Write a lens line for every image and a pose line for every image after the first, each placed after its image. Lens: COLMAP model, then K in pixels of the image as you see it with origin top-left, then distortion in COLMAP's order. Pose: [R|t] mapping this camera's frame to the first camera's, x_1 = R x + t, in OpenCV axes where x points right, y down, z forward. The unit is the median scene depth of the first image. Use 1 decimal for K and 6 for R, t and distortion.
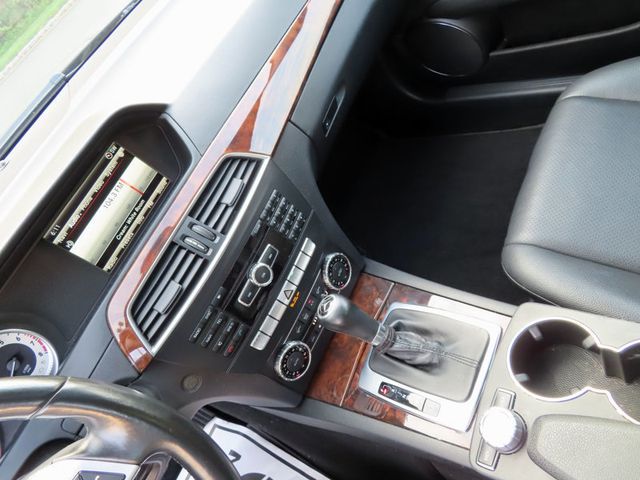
lens RADIAL K [[459.8, 0, 318.7], [0, 459.8, 241.1], [0, 0, 1]] dist [-0.006677, 0.003840]
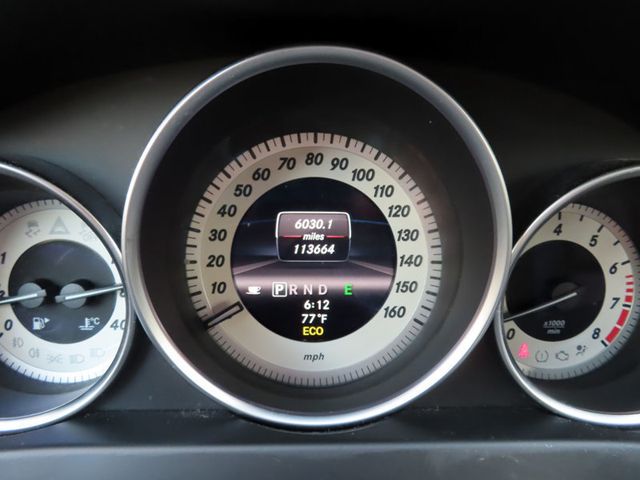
lens RADIAL K [[457.2, 0, 320.0], [0, 457.2, 240.0], [0, 0, 1]] dist [-0.006482, 0.002932]
pose [[0.447239, 0.753300, -0.482200, -0.559979], [-0.851998, 0.522869, 0.026608, 0.377873], [0.272171, 0.398934, 0.875657, 0.544601]]
